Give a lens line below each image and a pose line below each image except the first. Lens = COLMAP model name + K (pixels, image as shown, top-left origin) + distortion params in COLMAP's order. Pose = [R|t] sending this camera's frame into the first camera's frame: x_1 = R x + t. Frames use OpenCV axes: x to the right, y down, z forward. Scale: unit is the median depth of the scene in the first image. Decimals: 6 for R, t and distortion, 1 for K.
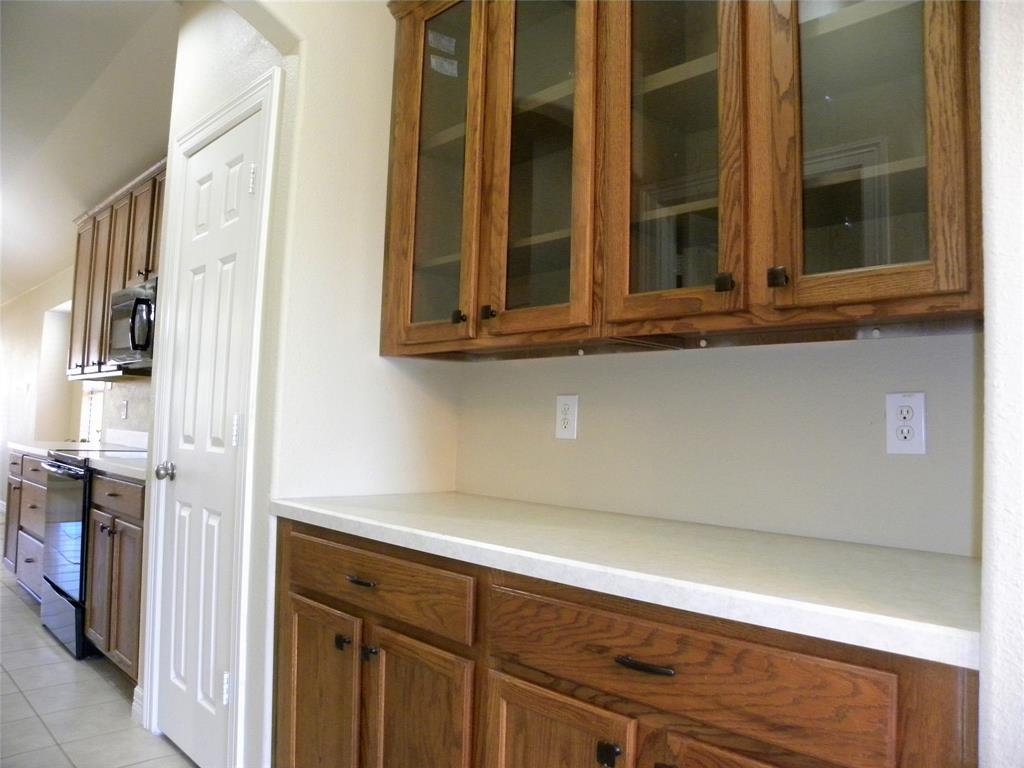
lens RADIAL K [[781.6, 0, 512.0], [0, 781.6, 384.0], [0, 0, 1]] dist [-0.153401, 0.107016]
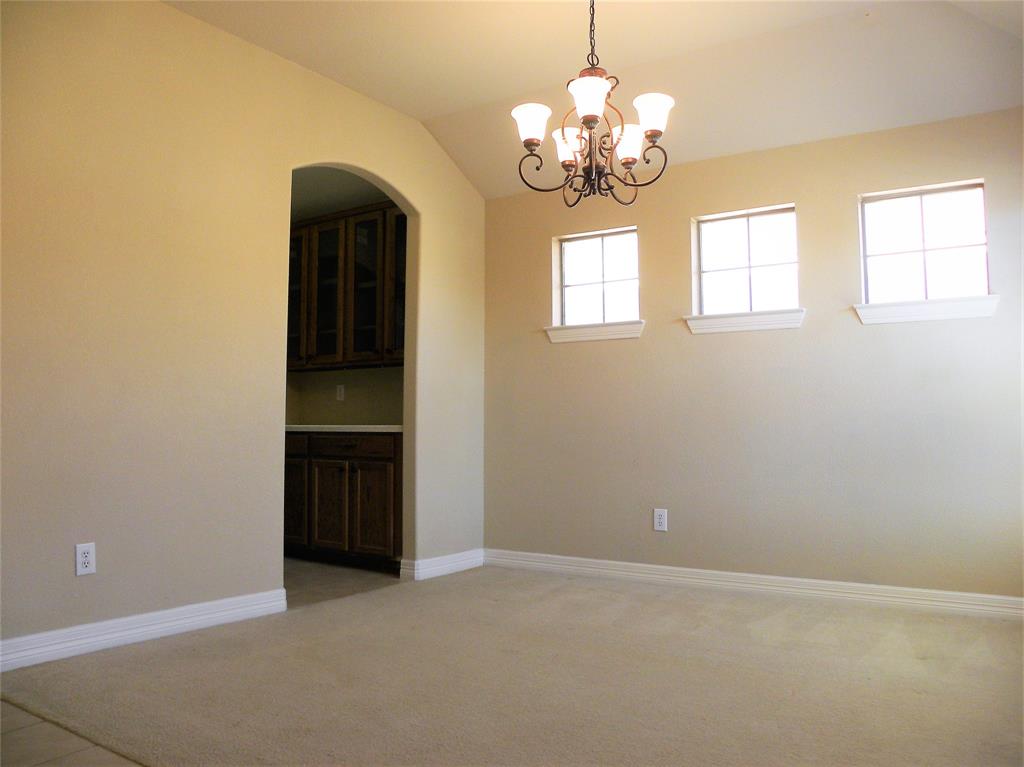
lens RADIAL K [[781.6, 0, 512.0], [0, 781.6, 383.5], [0, 0, 1]] dist [-0.153401, 0.107016]
pose [[0.976523, -0.022962, 0.214188, 0.098004], [0.022300, 0.999736, 0.005508, 0.011467], [-0.214258, -0.000602, 0.976777, -2.330140]]
